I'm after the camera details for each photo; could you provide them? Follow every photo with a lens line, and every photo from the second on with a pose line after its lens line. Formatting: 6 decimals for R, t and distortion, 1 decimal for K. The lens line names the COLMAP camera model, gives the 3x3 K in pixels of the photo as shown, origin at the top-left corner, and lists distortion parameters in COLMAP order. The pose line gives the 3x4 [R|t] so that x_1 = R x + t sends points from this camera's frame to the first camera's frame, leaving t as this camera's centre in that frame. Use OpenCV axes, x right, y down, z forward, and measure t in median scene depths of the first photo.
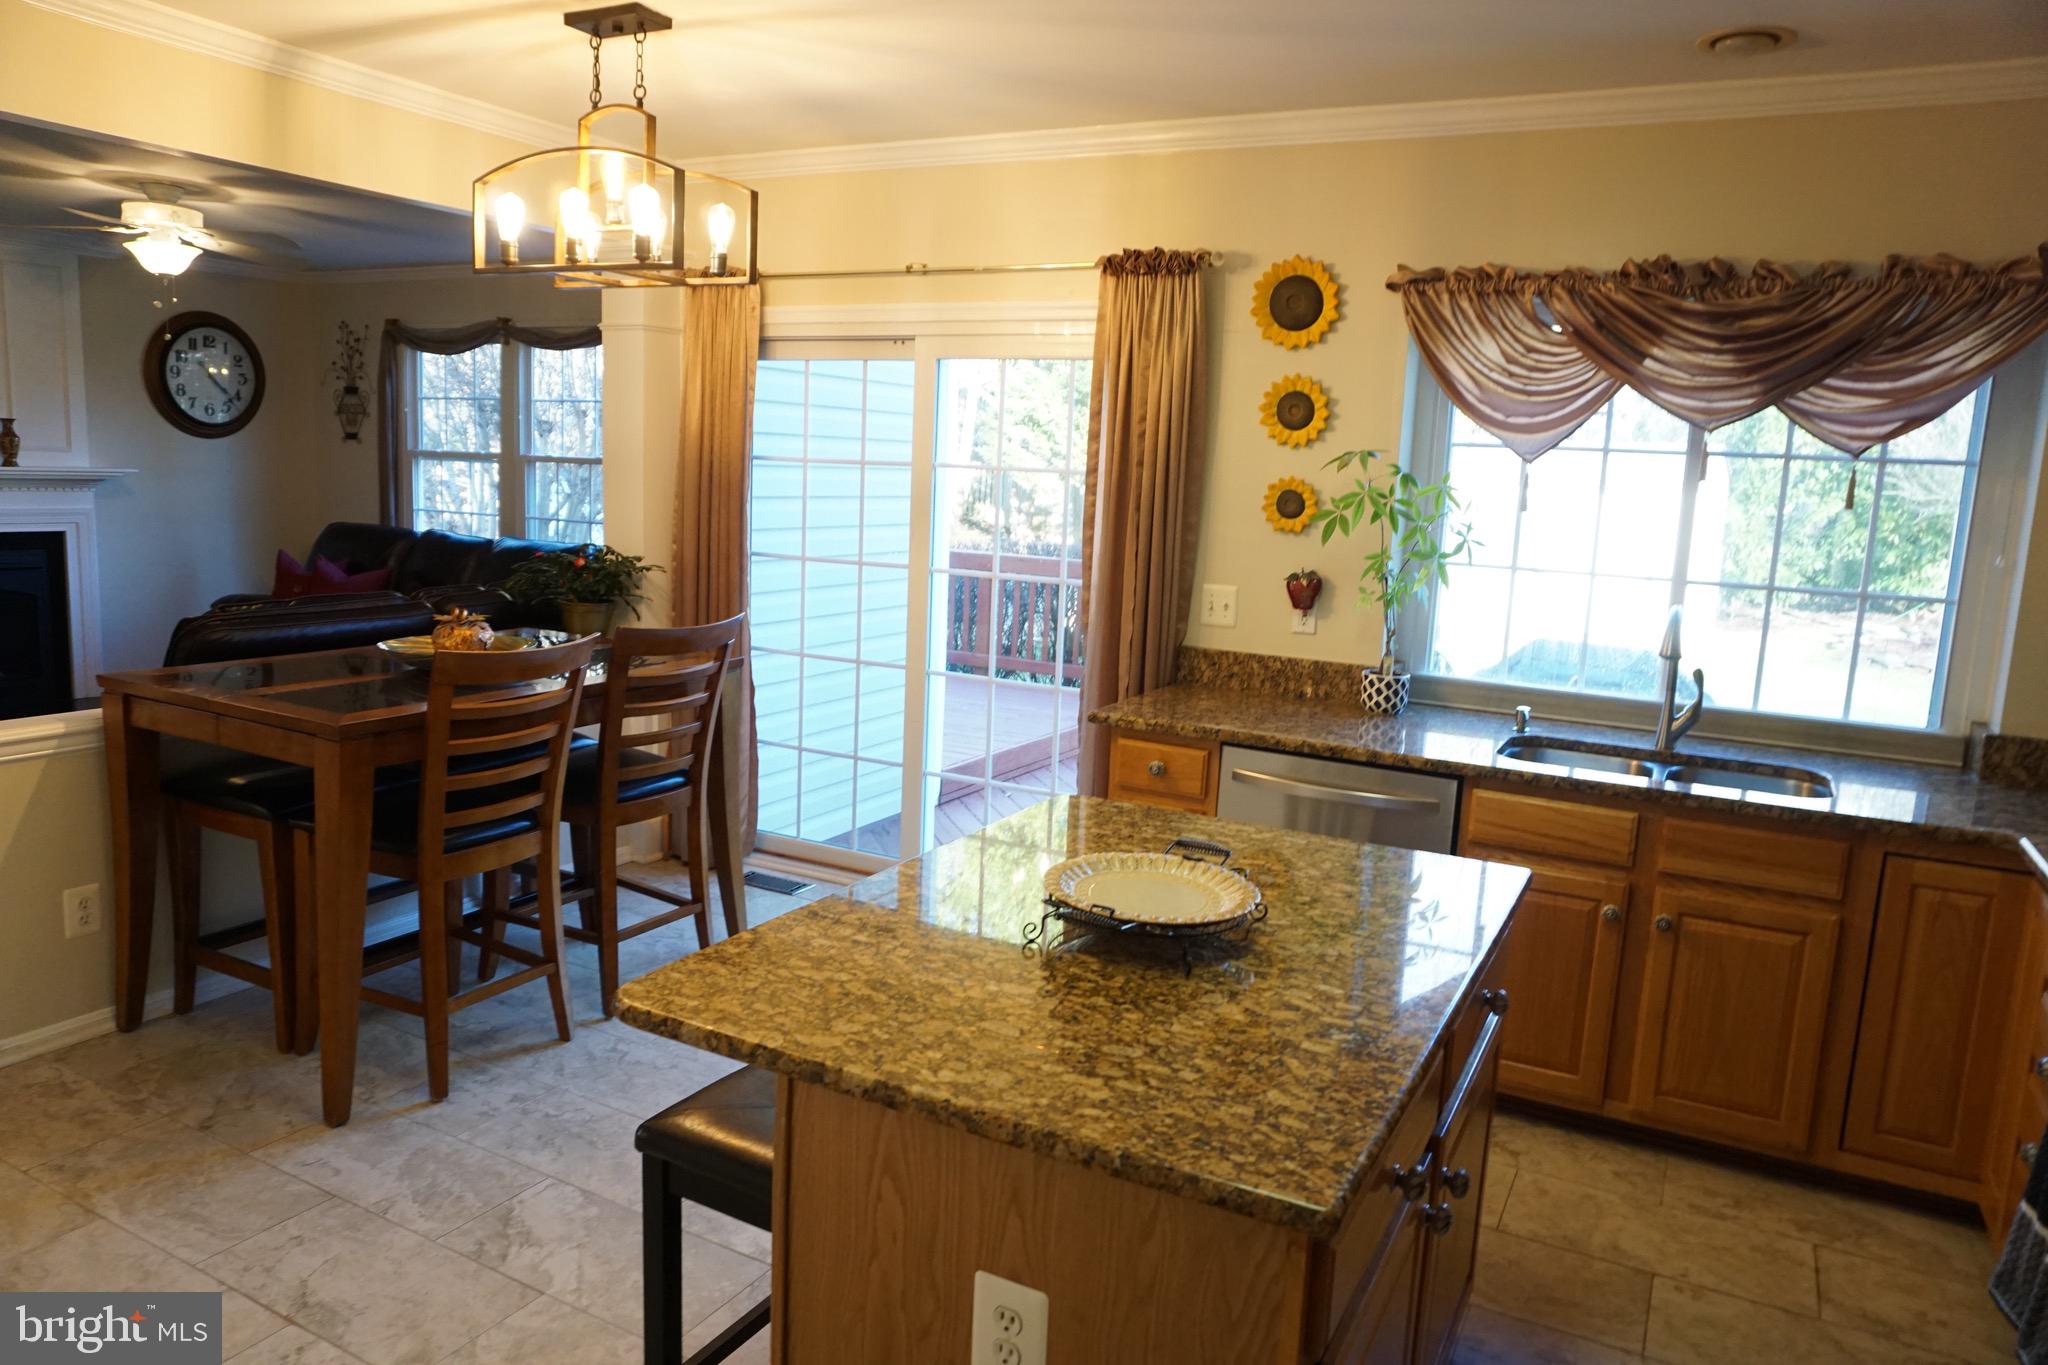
lens RADIAL K [[1307.8, 0, 1027.4], [0, 1307.8, 676.2], [0, 0, 1]] dist [-0.092289, 0.035971]
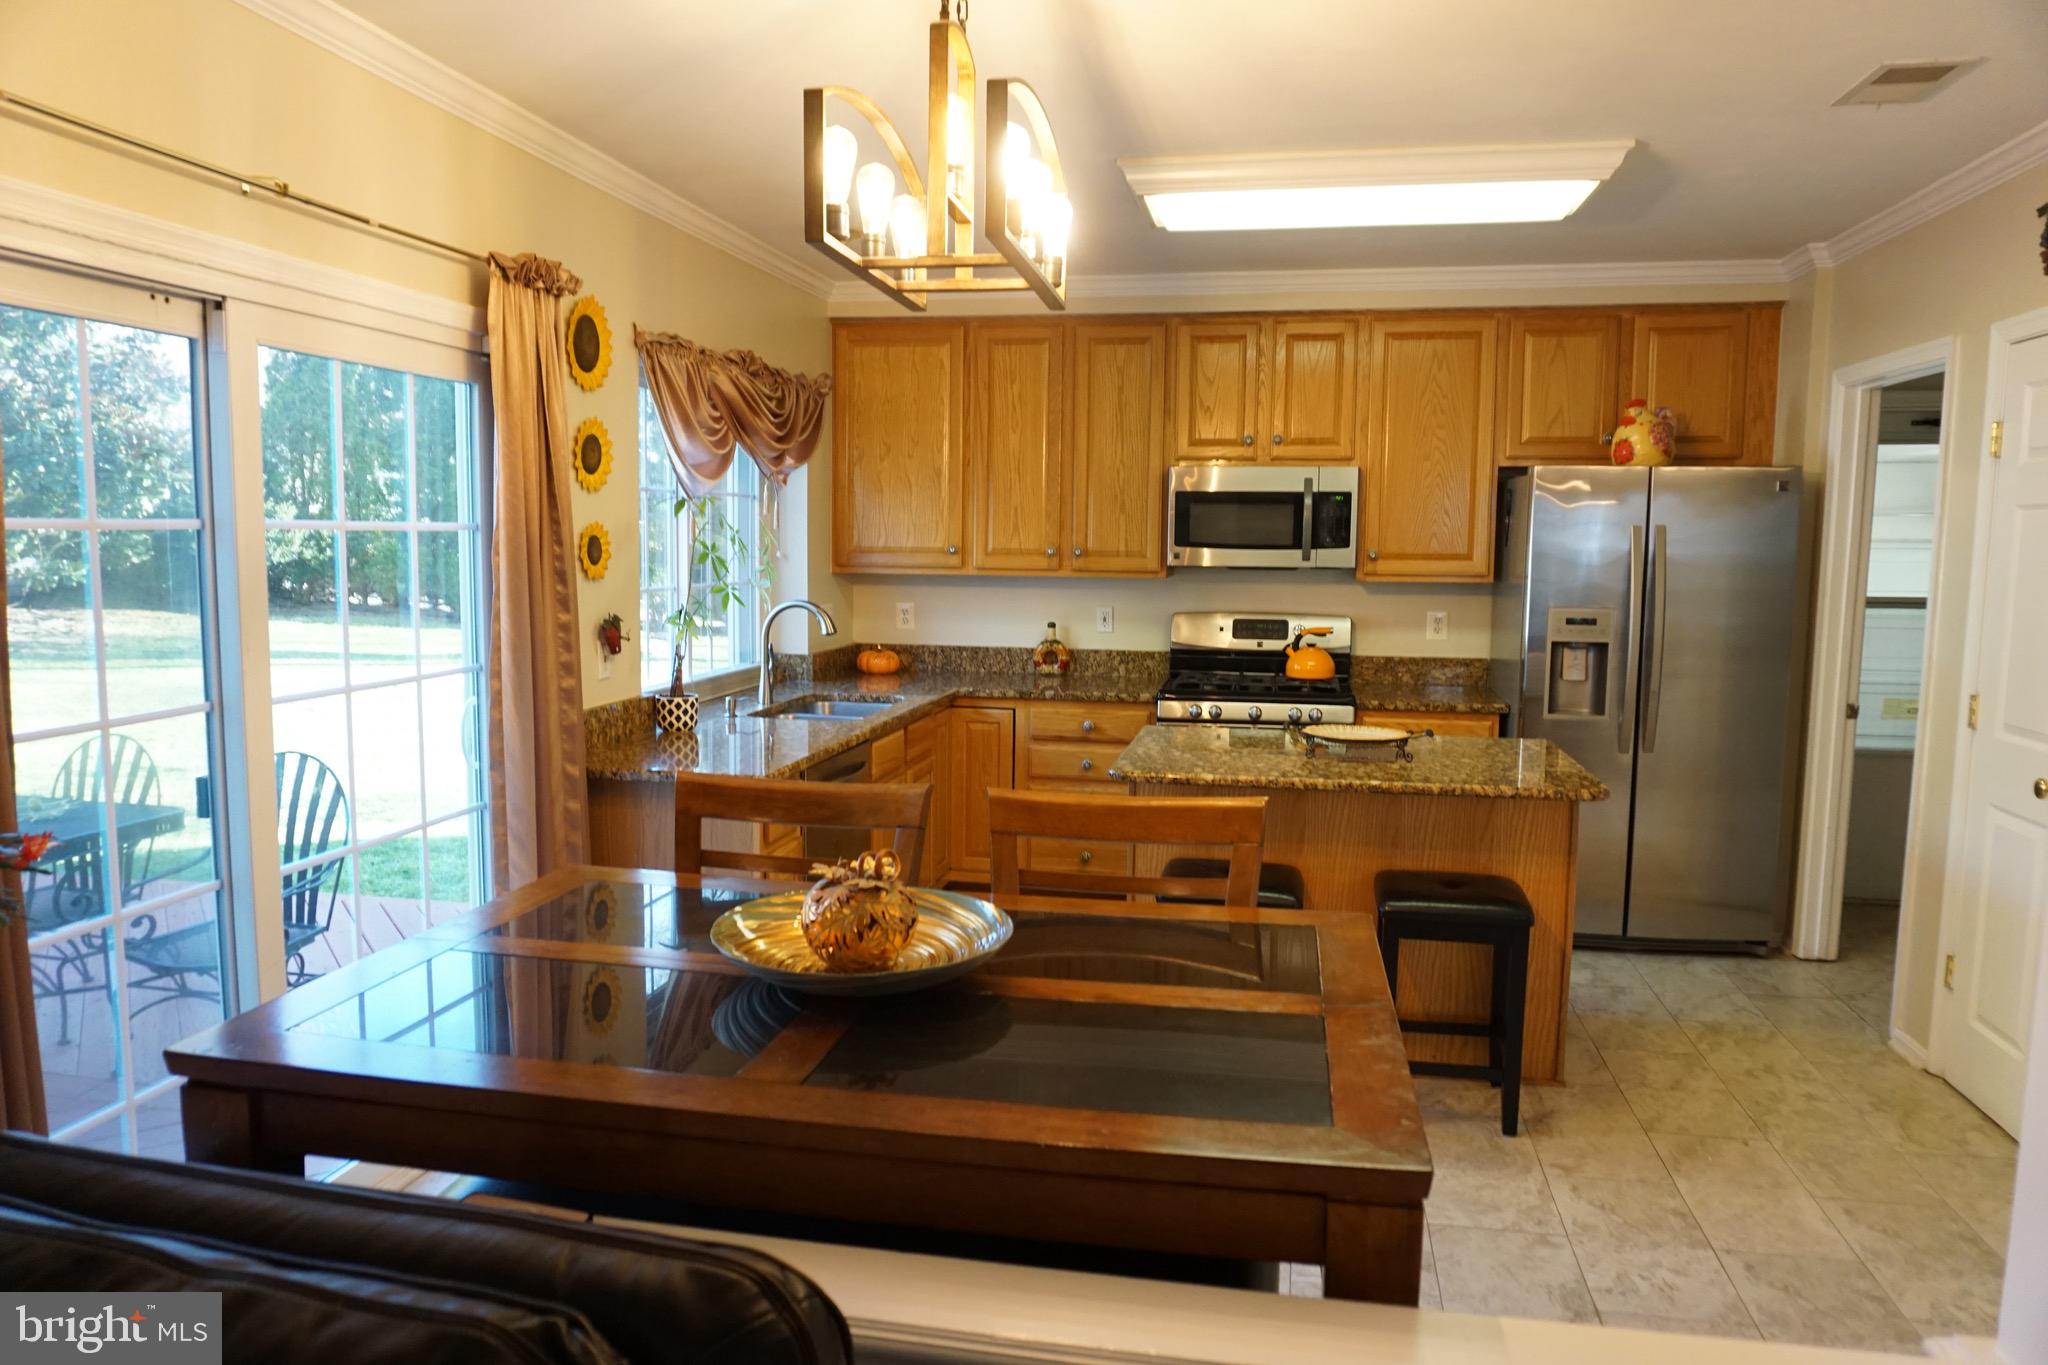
lens RADIAL K [[1307.8, 0, 1027.4], [0, 1307.8, 676.2], [0, 0, 1]] dist [-0.092289, 0.035971]
pose [[-0.278423, -0.146701, 0.949189, -0.839504], [0.129273, 0.973550, 0.188385, -0.183746], [-0.951719, 0.175156, -0.252095, 0.964310]]
